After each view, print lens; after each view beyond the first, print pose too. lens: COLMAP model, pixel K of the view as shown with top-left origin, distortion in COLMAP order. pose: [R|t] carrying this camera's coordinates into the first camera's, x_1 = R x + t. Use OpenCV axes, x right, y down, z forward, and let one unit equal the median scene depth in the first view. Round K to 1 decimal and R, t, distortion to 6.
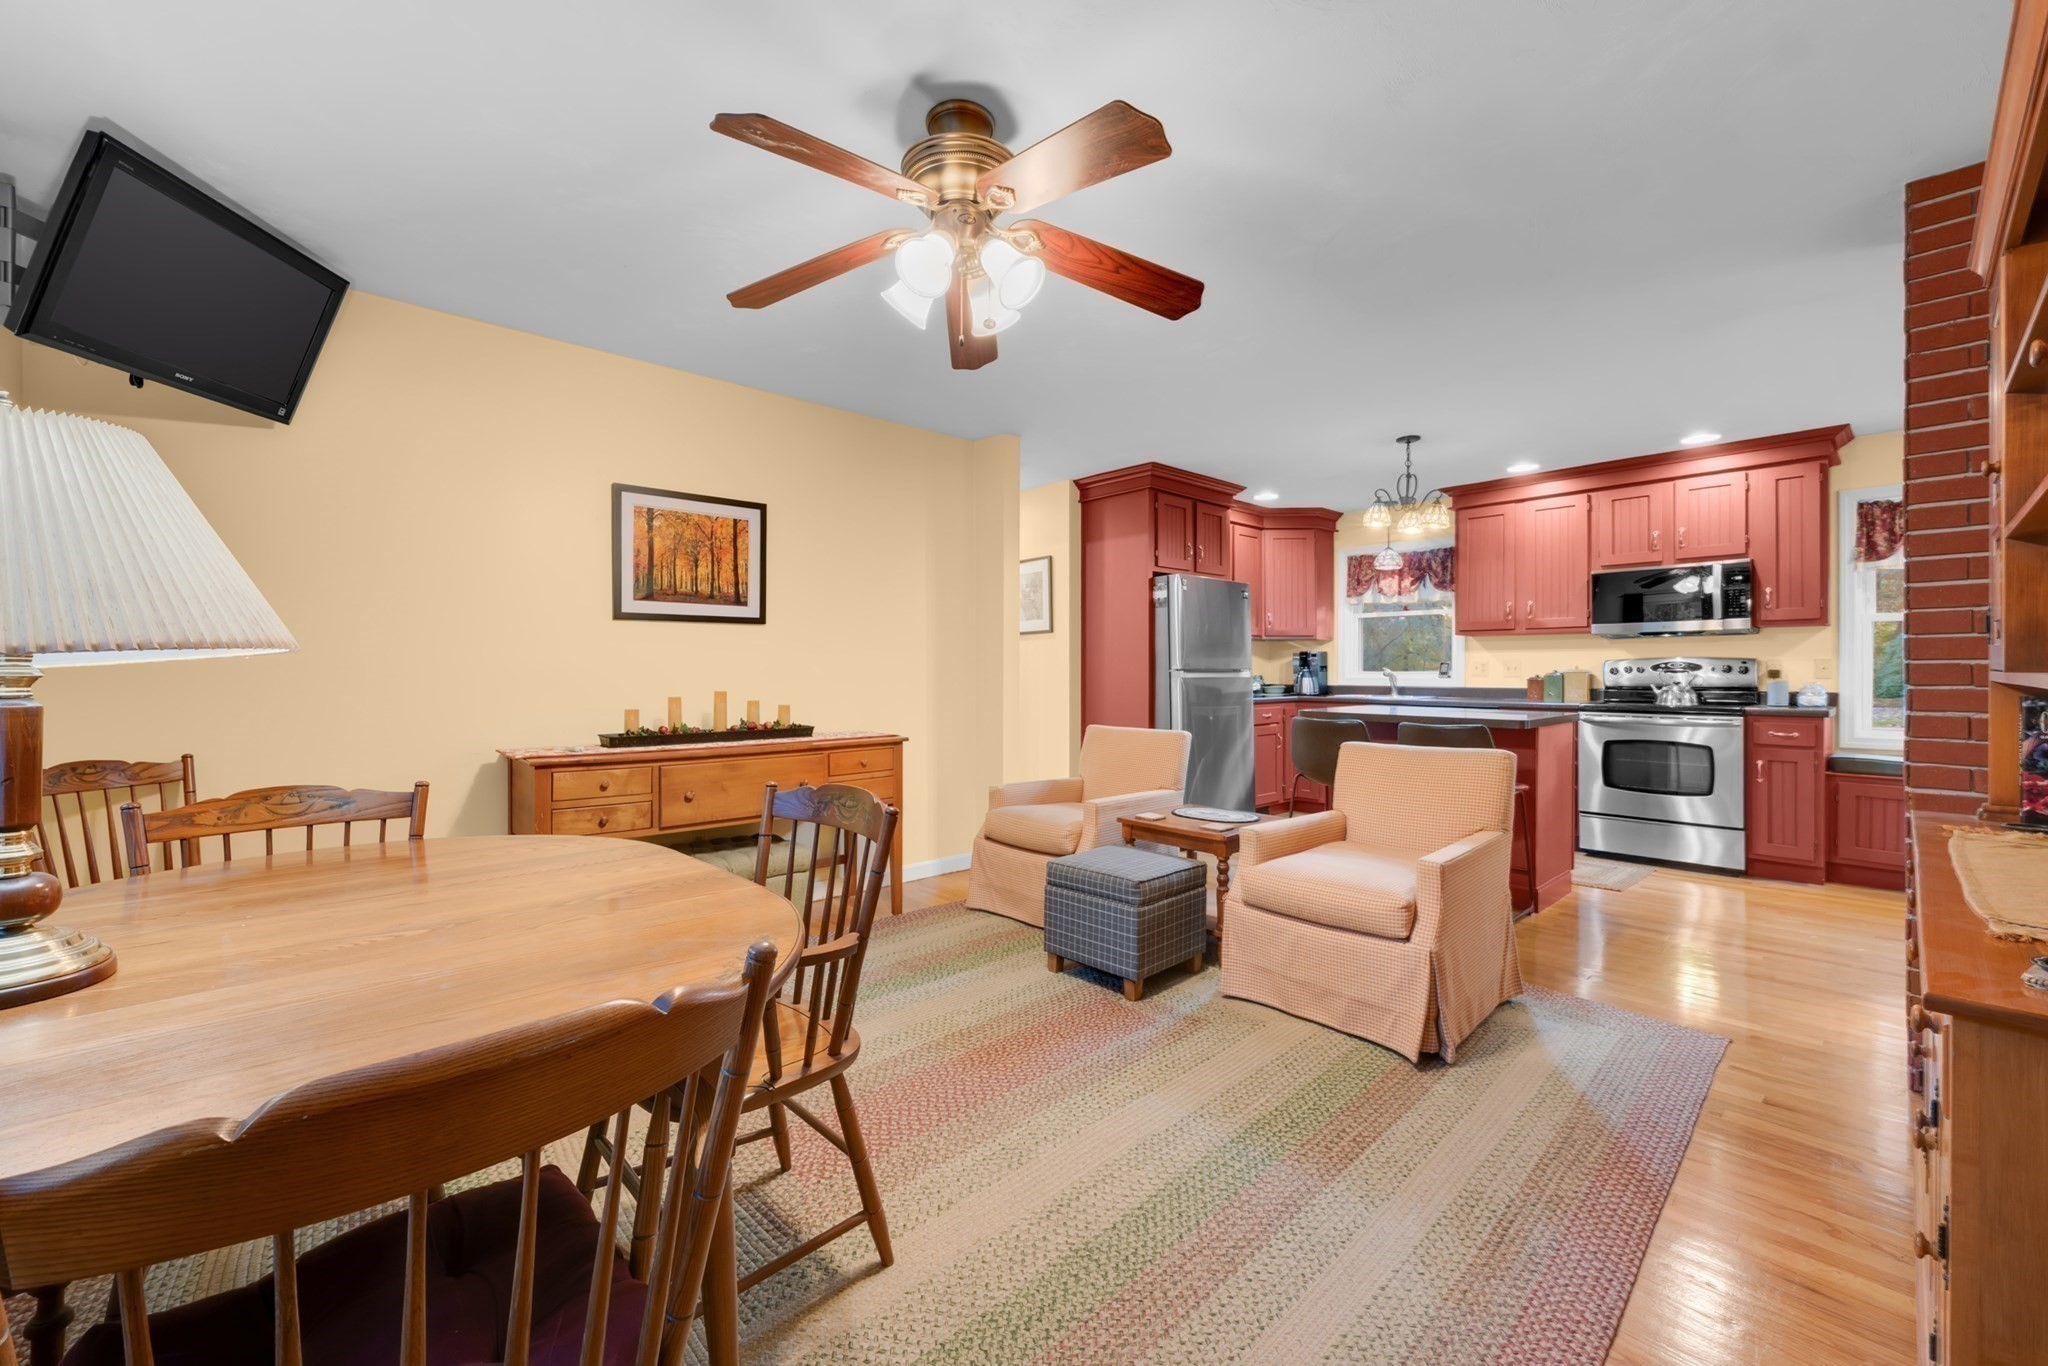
lens RADIAL K [[814.1, 0, 1094.2], [0, 814.1, 669.0], [0, 0, 1]] dist [0.000675, 0.000591]
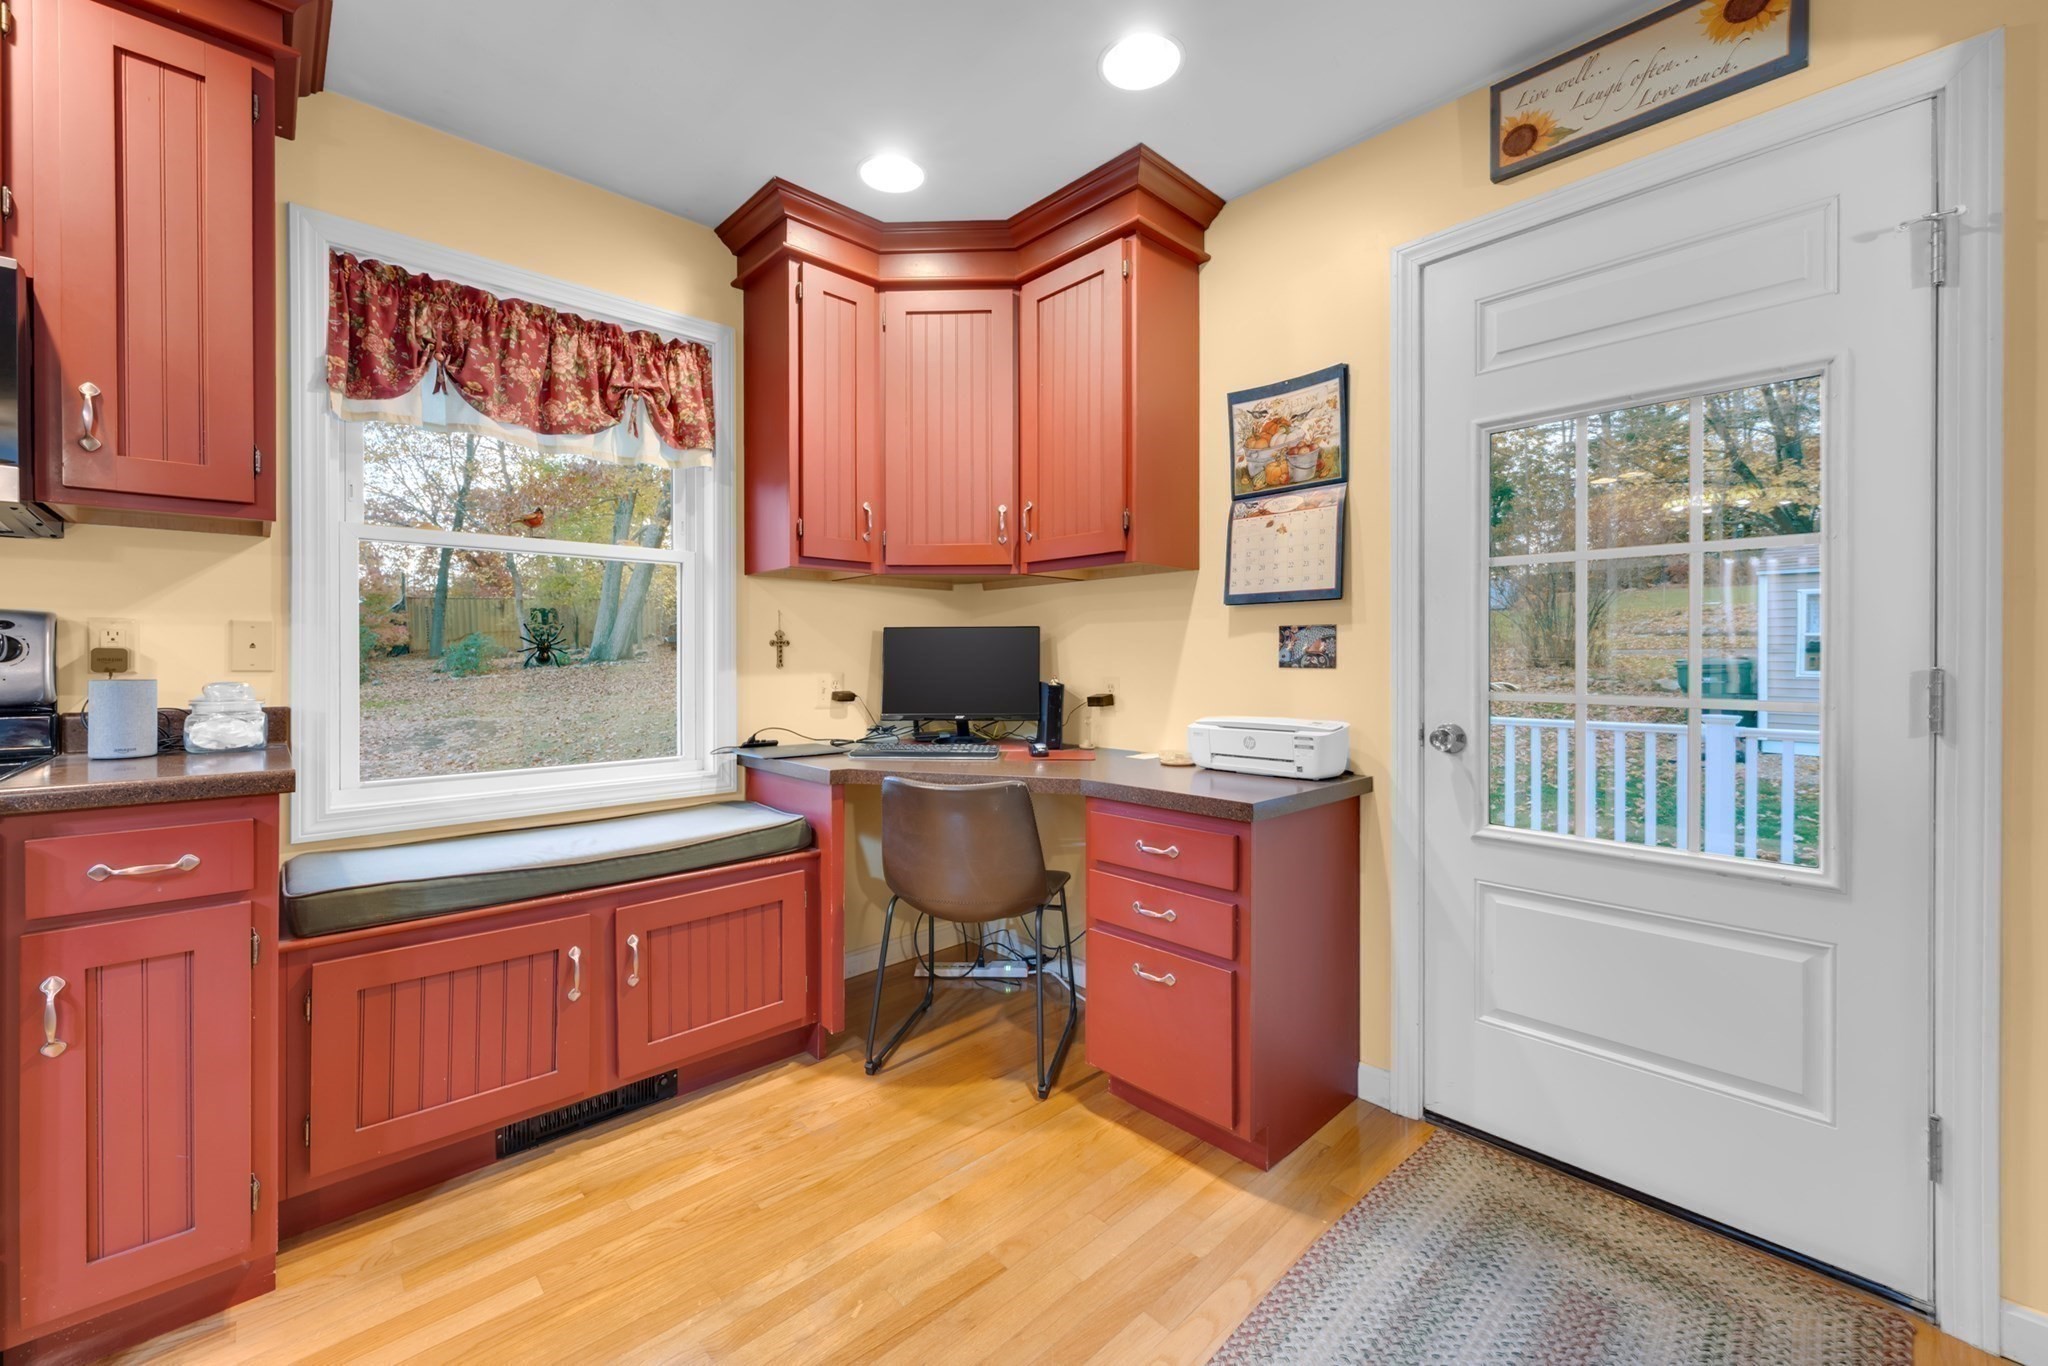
lens RADIAL K [[814.1, 0, 957.5], [0, 814.1, 662.3], [0, 0, 1]] dist [0.000675, 0.000591]
pose [[0.072893, -0.004906, 0.997328, 0.497522], [-0.002869, 0.999983, 0.005129, 0.003758], [-0.997336, -0.003235, 0.072878, 0.594236]]
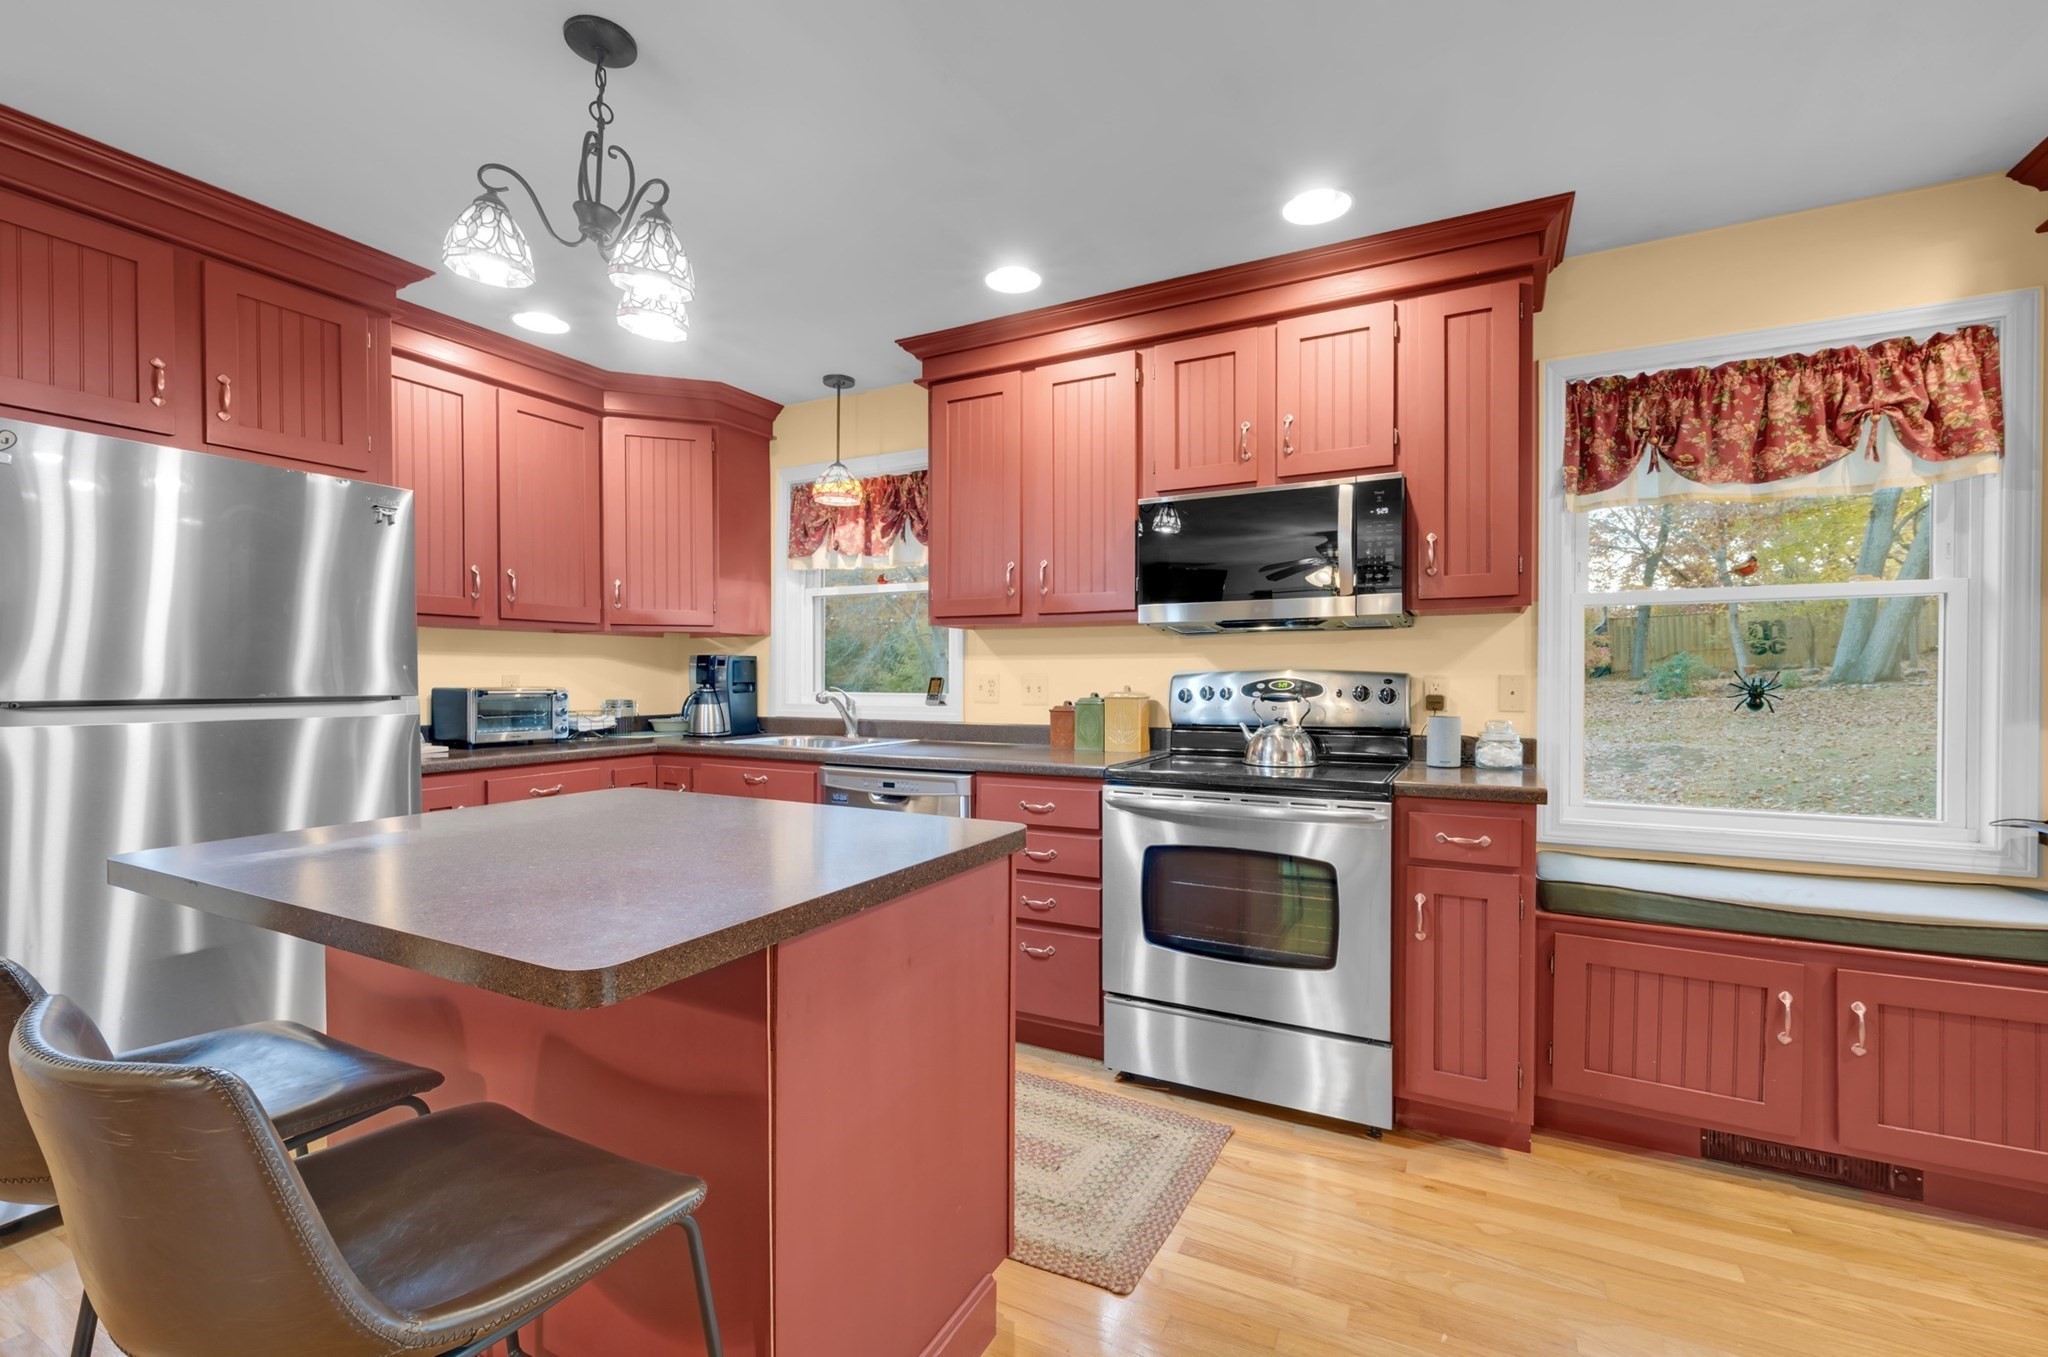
lens RADIAL K [[829.6, 0, 1075.9], [0, 829.6, 686.3], [0, 0, 1]] dist [-0.001866, 0.001013]
pose [[0.944956, -0.004274, 0.327169, 0.416987], [0.000012, 0.999915, 0.013027, -0.011469], [-0.327197, -0.012306, 0.944876, 0.540701]]
